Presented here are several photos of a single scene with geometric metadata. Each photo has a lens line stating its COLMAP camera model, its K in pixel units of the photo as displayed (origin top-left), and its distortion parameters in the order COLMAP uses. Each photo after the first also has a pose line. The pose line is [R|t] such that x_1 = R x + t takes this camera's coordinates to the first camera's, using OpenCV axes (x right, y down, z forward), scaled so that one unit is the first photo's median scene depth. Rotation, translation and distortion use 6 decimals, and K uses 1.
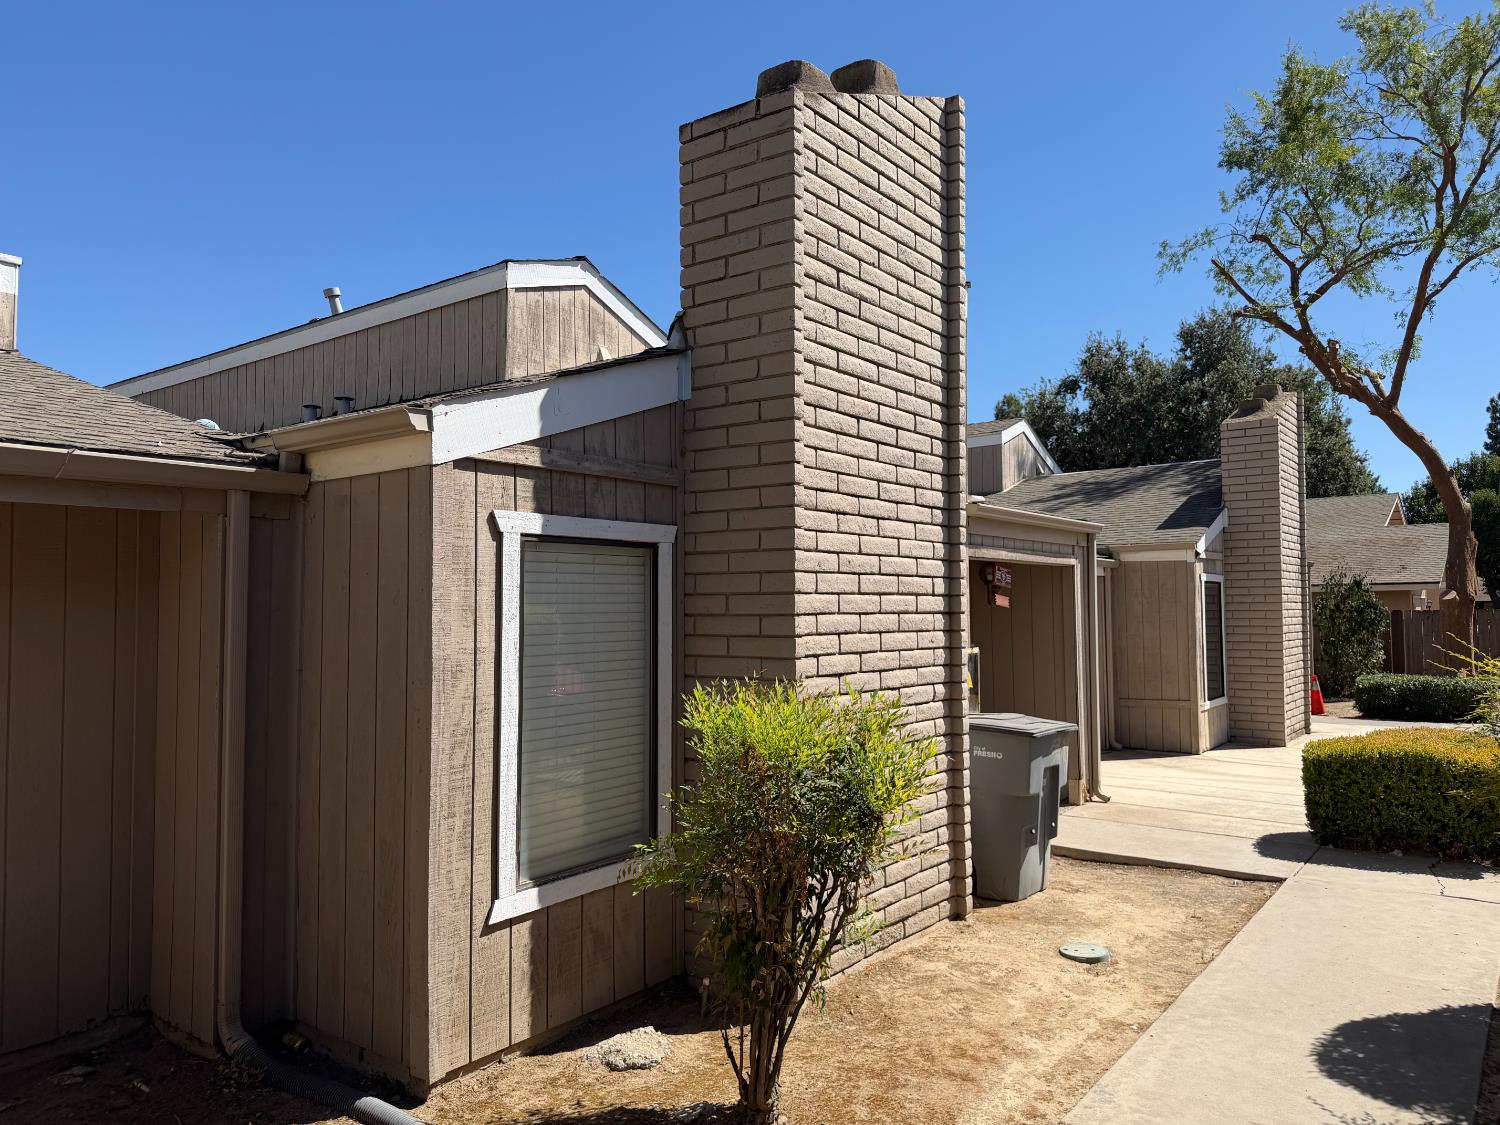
lens RADIAL K [[1062.9, 0, 750.0], [0, 1062.9, 562.5], [0, 0, 1]] dist [-0.003494, -0.001021]
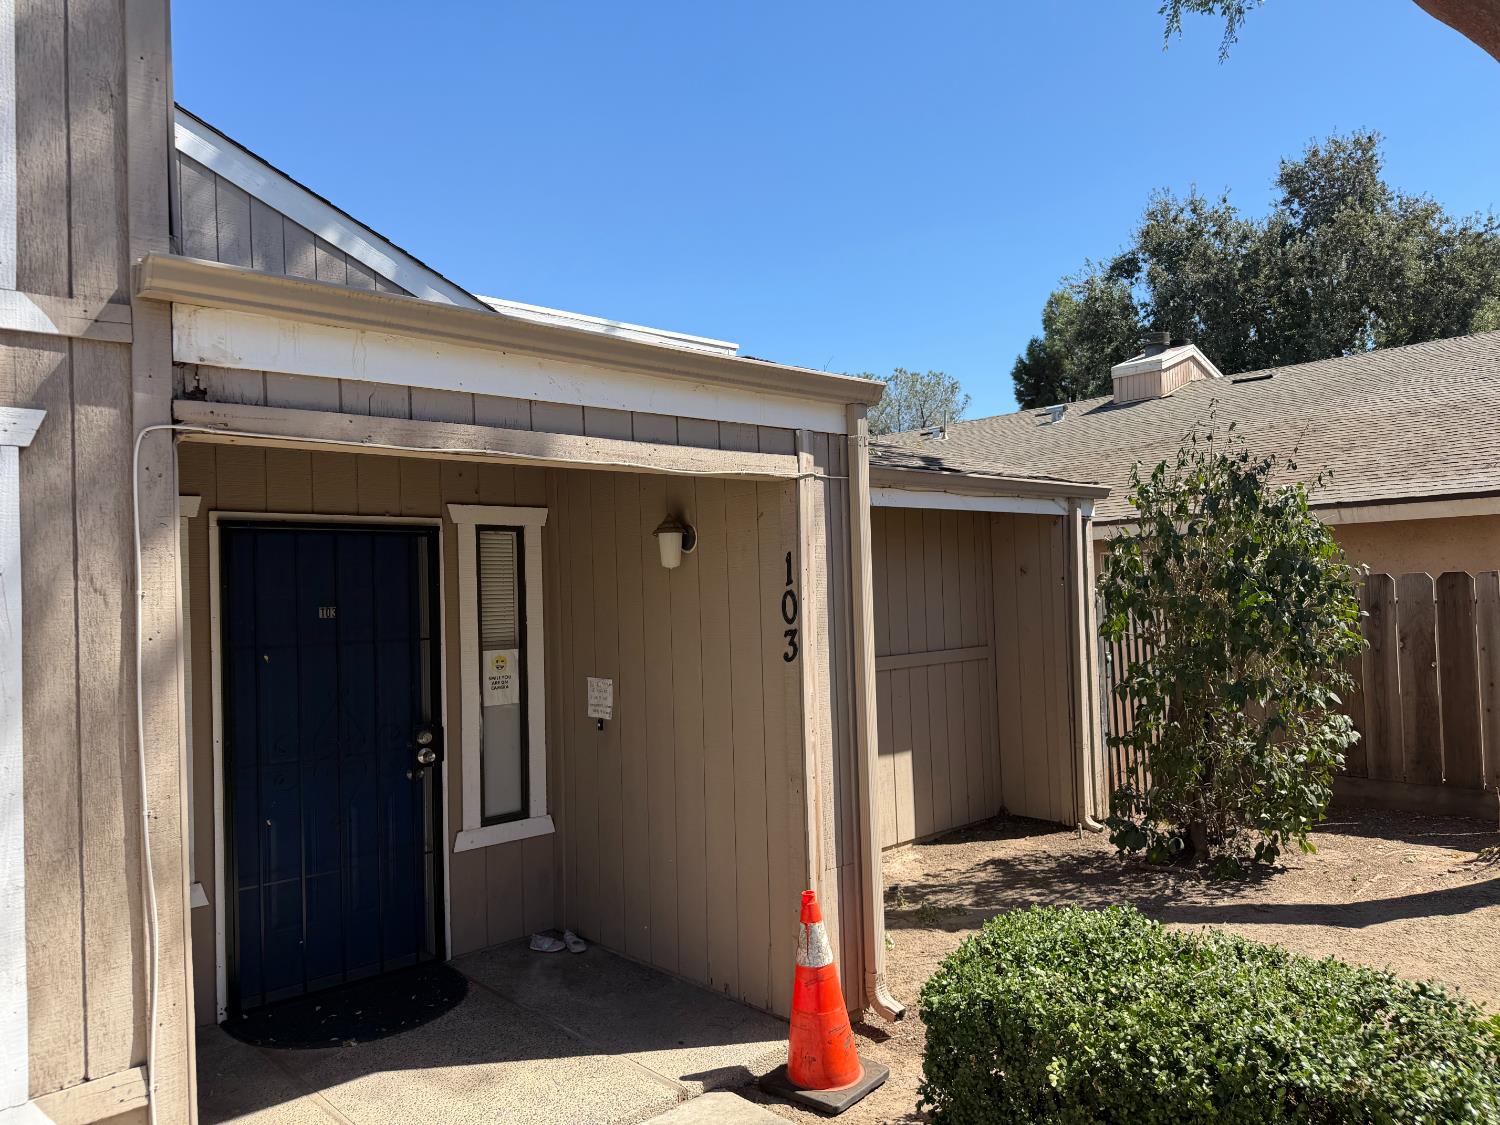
lens RADIAL K [[1062.9, 0, 750.0], [0, 1062.9, 562.5], [0, 0, 1]] dist [-0.003494, -0.001021]
pose [[0.983135, -0.022940, -0.181437, 0.180398], [0.028095, 0.999270, 0.025892, 0.010002], [0.180711, -0.030553, 0.983062, 0.238793]]
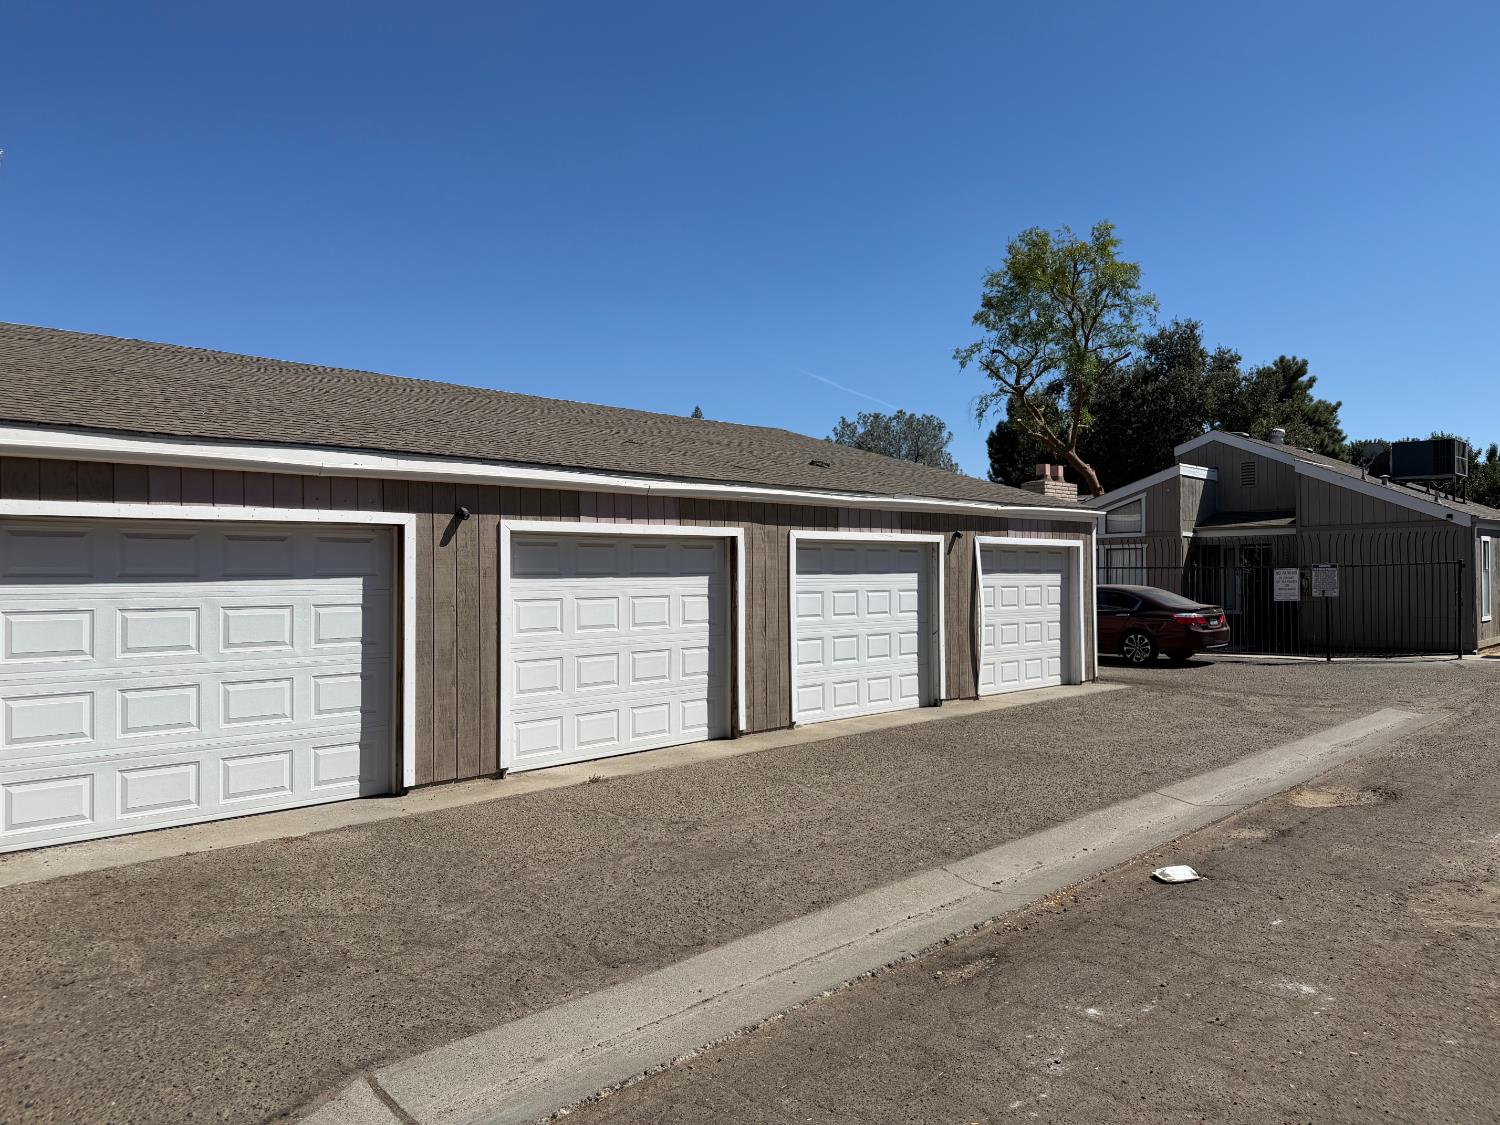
lens RADIAL K [[1062.9, 0, 750.0], [0, 1062.9, 562.5], [0, 0, 1]] dist [-0.003494, -0.001021]
pose [[0.989547, 0.004117, -0.144150, 0.132495], [0.002392, 0.998987, 0.044947, -0.020385], [0.144188, -0.044822, 0.988535, -0.281894]]
